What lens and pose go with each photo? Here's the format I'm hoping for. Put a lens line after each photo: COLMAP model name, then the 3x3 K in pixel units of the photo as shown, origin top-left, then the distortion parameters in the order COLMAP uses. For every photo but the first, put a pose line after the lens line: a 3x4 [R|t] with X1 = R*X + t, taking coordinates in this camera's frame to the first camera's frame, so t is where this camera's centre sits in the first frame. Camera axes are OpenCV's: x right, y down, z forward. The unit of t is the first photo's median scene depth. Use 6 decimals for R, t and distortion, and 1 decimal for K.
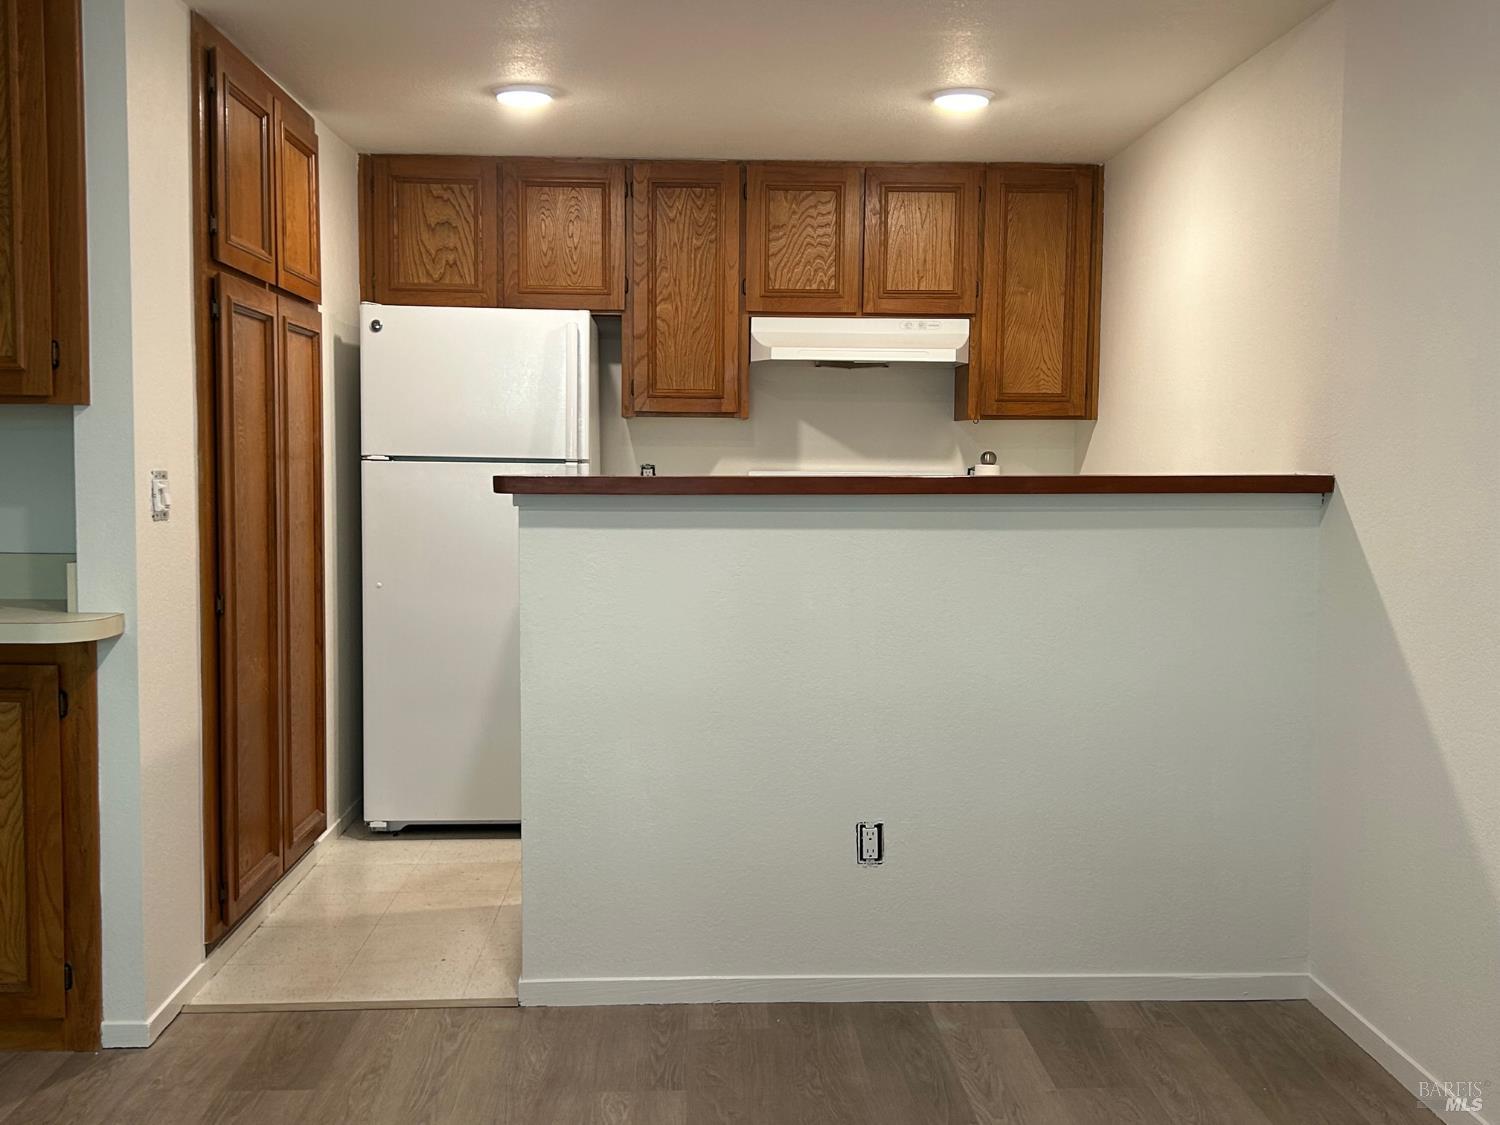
lens RADIAL K [[1592.8, 0, 742.6], [0, 1592.8, 563.7], [0, 0, 1]] dist [0.040134, 0.000000]
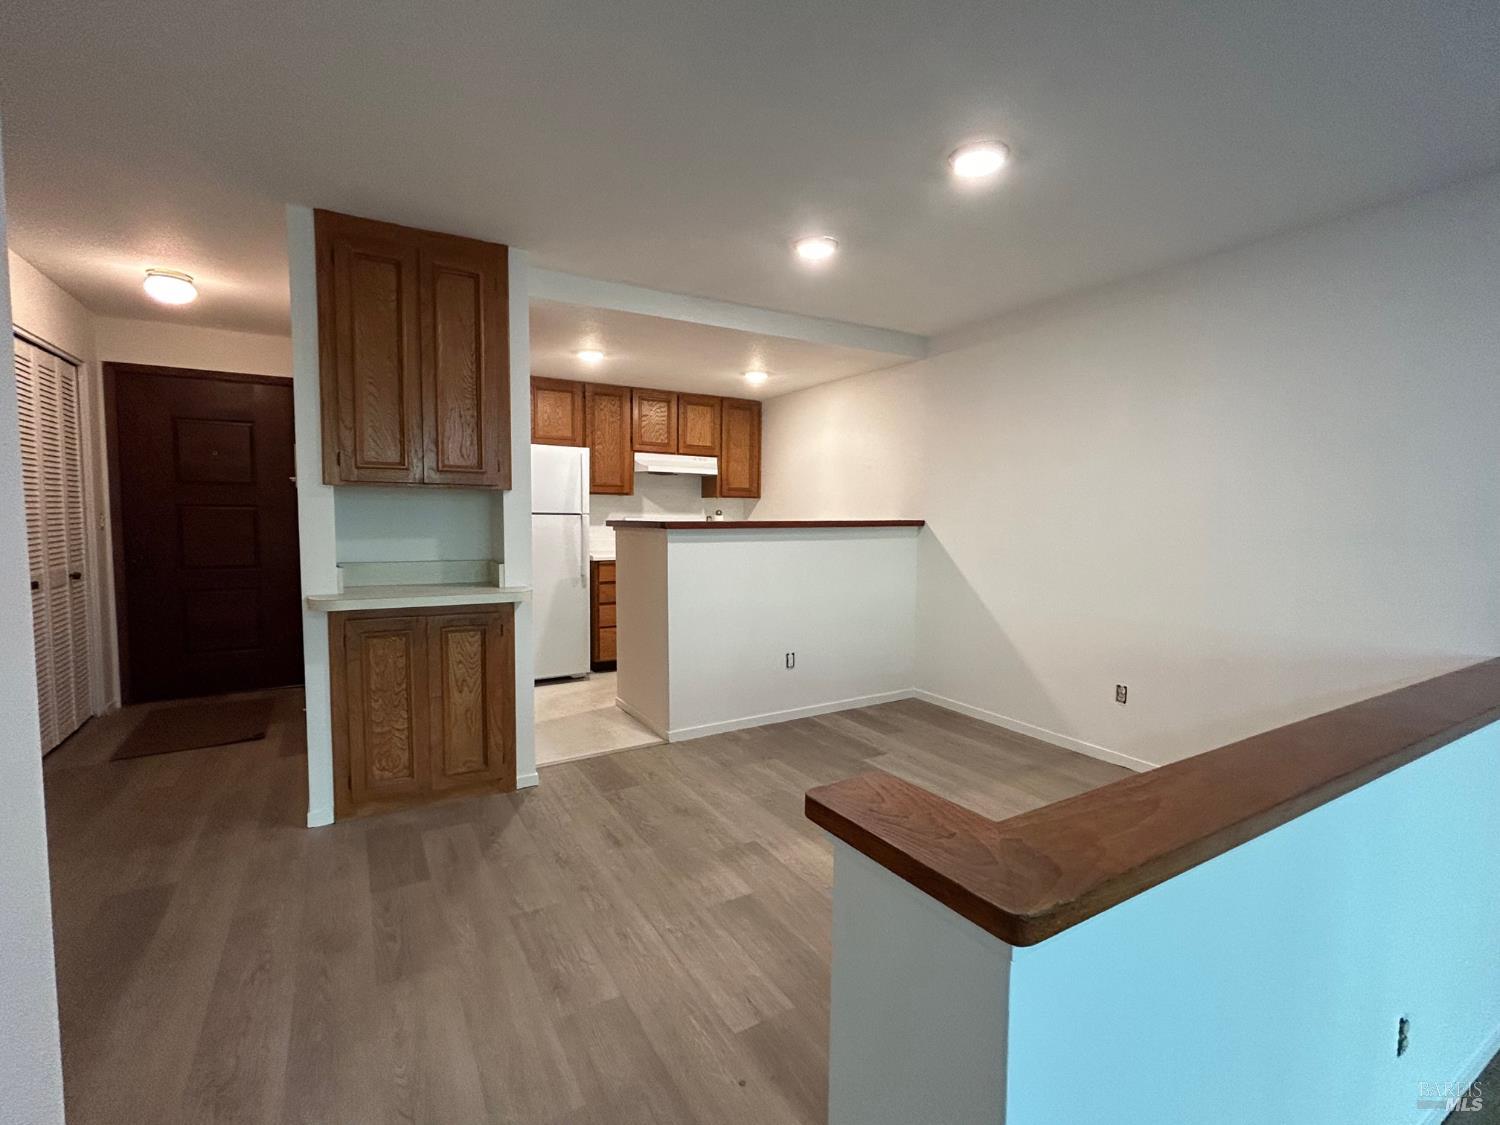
lens RADIAL K [[689.2, 0, 748.0], [0, 689.2, 558.9], [0, 0, 1]] dist [0.002609, -0.000866]
pose [[0.871526, -0.031863, 0.489313, -0.510249], [0.029236, 0.999488, 0.013012, -0.008866], [-0.489477, 0.002965, 0.872011, 0.037359]]
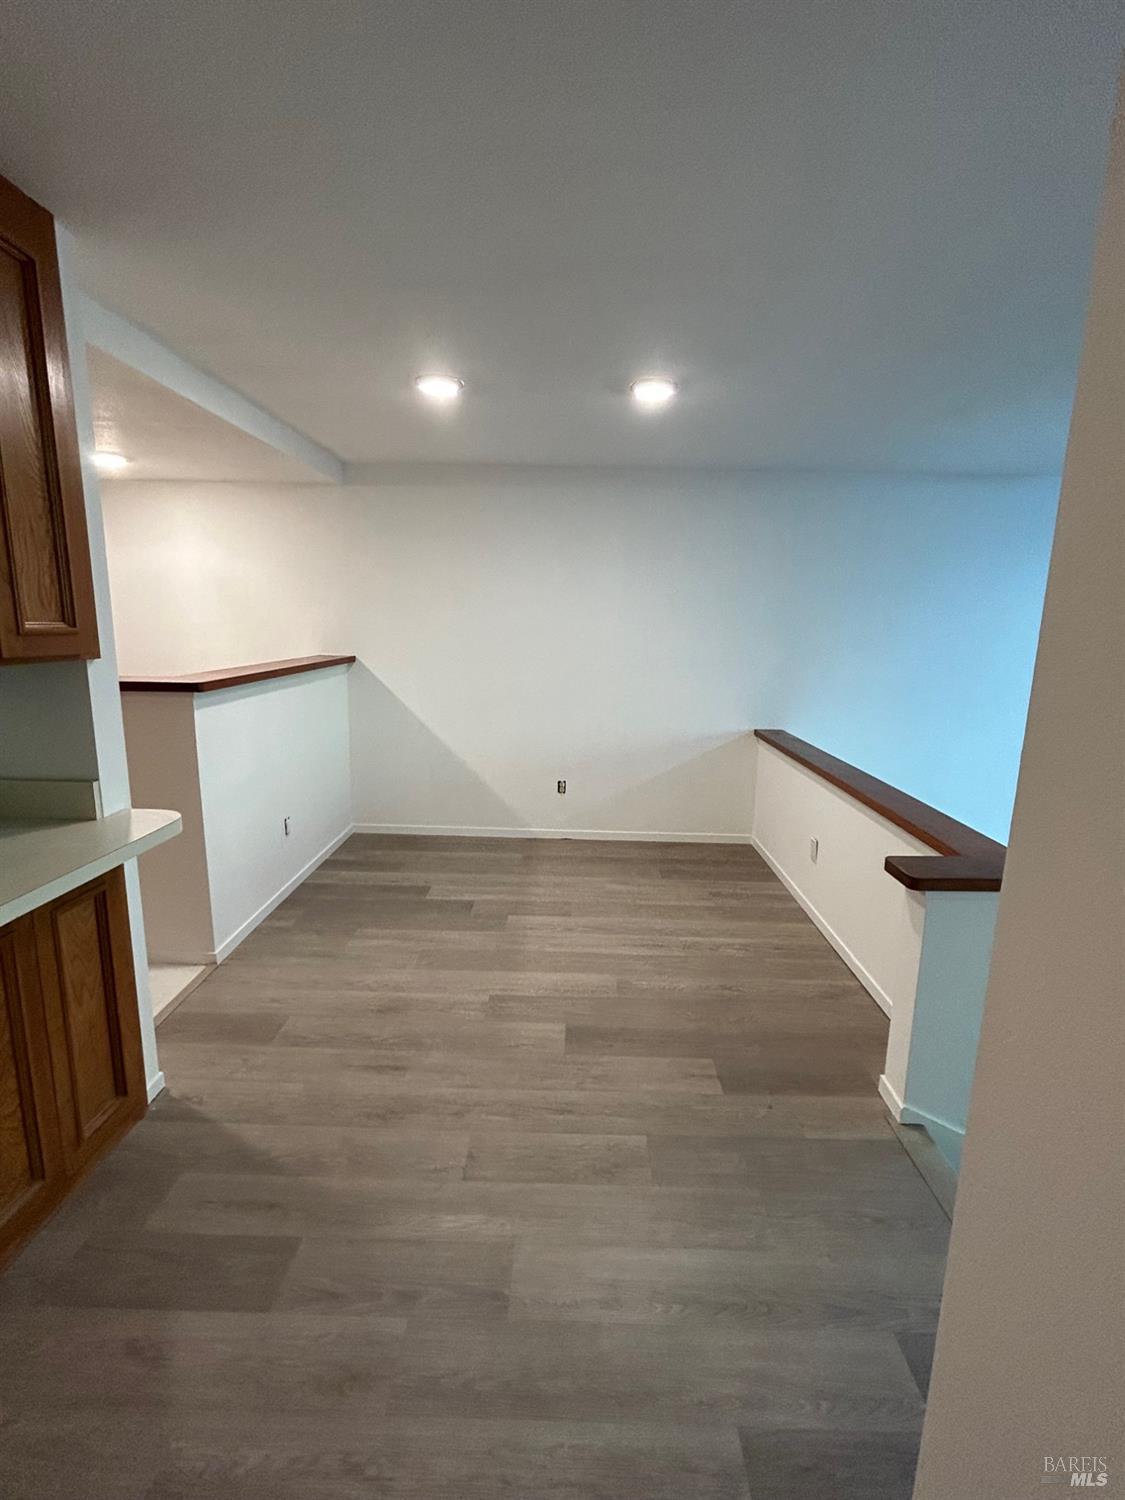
lens RADIAL K [[689.2, 0, 569.6], [0, 689.2, 750.2], [0, 0, 1]] dist [0.002609, -0.000866]
pose [[0.032199, -0.191772, 0.980911, -0.832336], [0.042003, 0.980813, 0.190374, -0.101563], [-0.998598, 0.035071, 0.039637, 0.523941]]
